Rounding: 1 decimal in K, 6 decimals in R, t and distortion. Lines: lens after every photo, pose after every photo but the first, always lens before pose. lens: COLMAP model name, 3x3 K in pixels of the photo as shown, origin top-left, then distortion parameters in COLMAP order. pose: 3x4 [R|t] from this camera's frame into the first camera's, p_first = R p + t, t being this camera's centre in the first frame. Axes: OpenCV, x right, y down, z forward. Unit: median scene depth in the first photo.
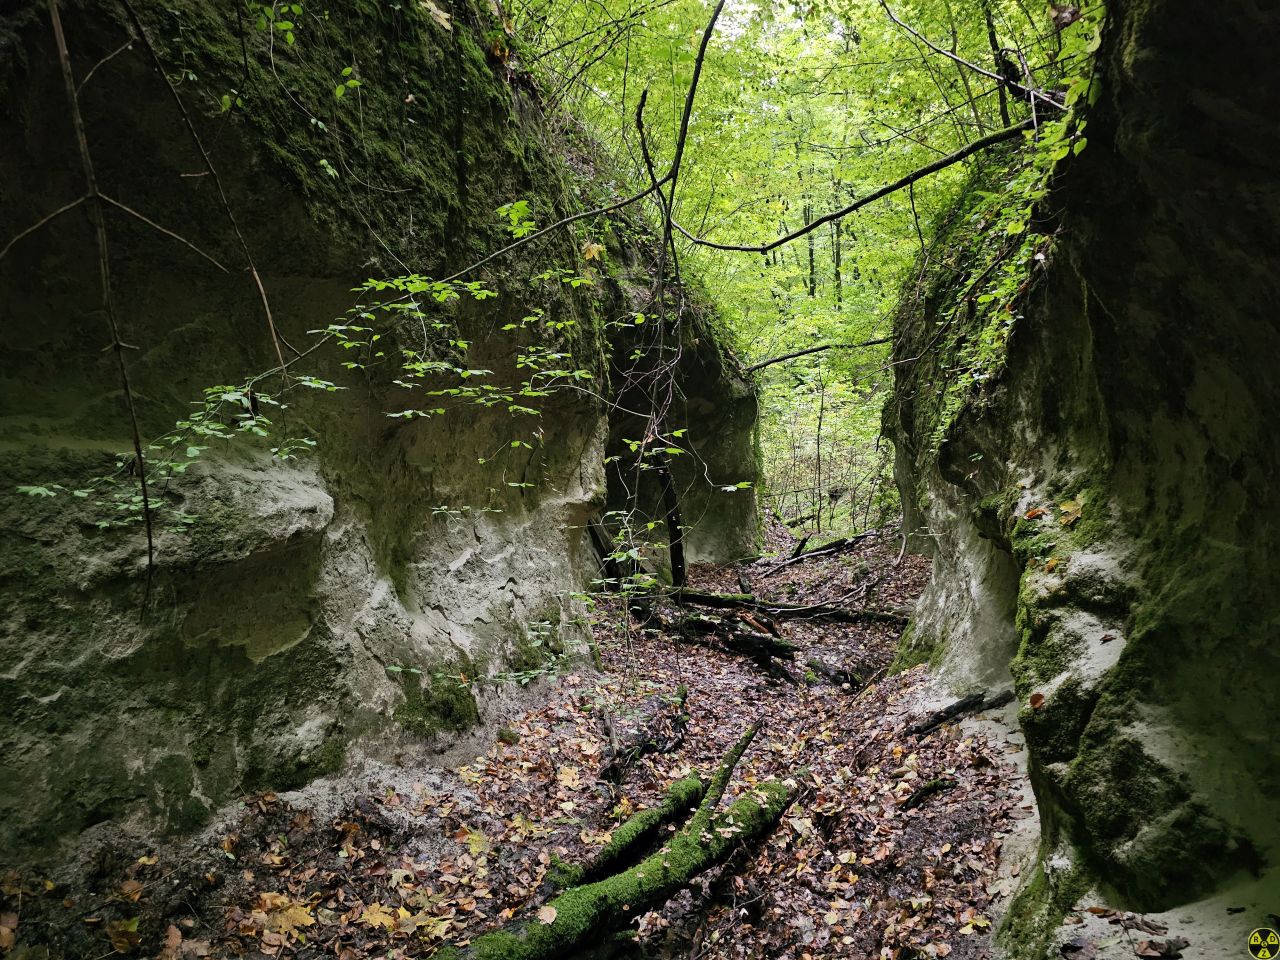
lens RADIAL K [[864.4, 0, 641.0], [0, 864.4, 483.6], [0, 0, 1]] dist [0.062656, -0.055567]
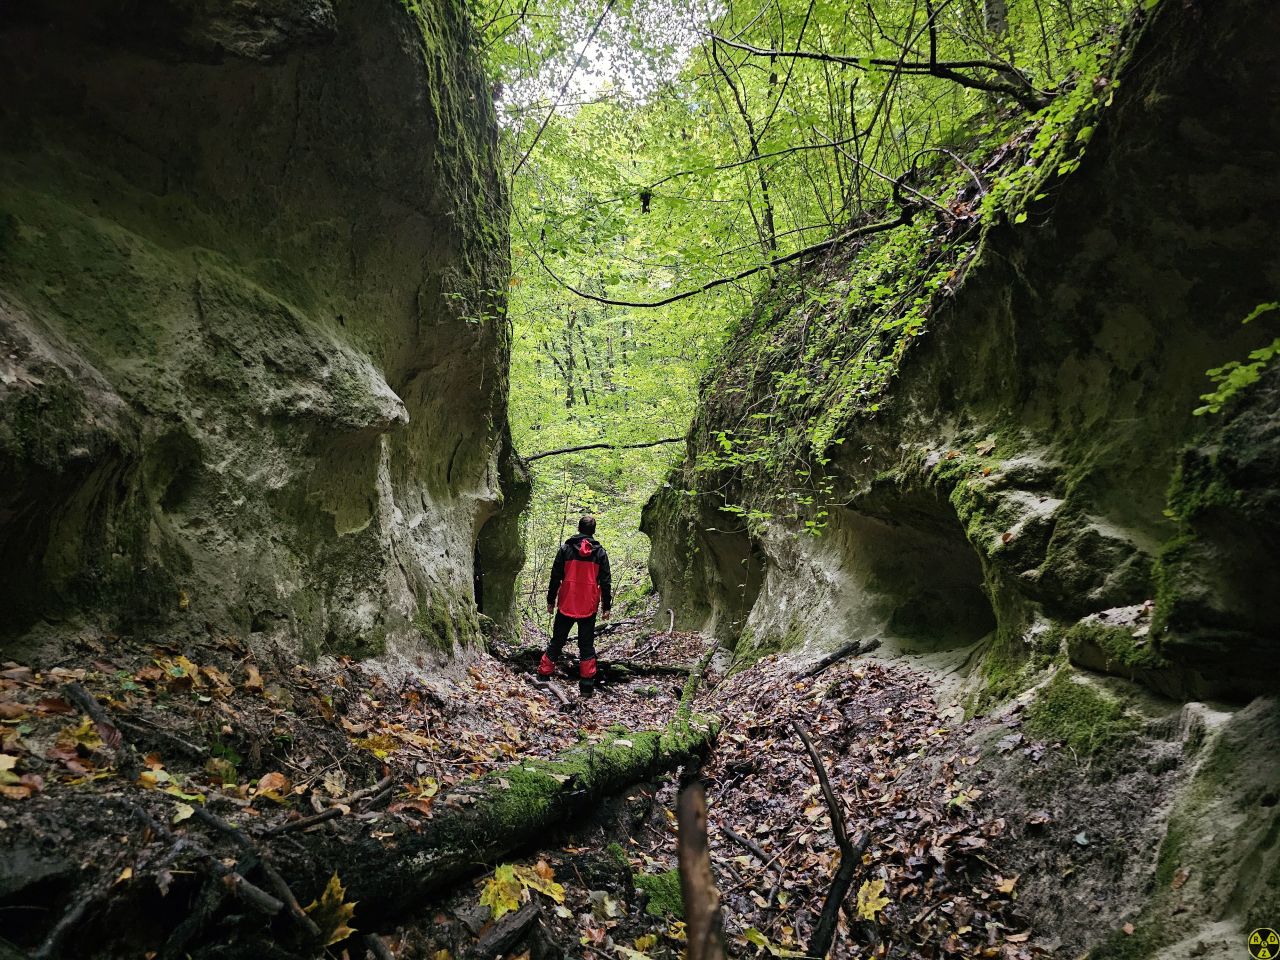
lens RADIAL K [[864.4, 0, 637.1], [0, 864.4, 479.7], [0, 0, 1]] dist [0.062656, -0.055567]
pose [[0.939225, 0.092360, 0.330644, -0.527620], [-0.038711, 0.985481, -0.165315, 0.347087], [-0.341112, 0.142469, 0.929164, -0.148114]]
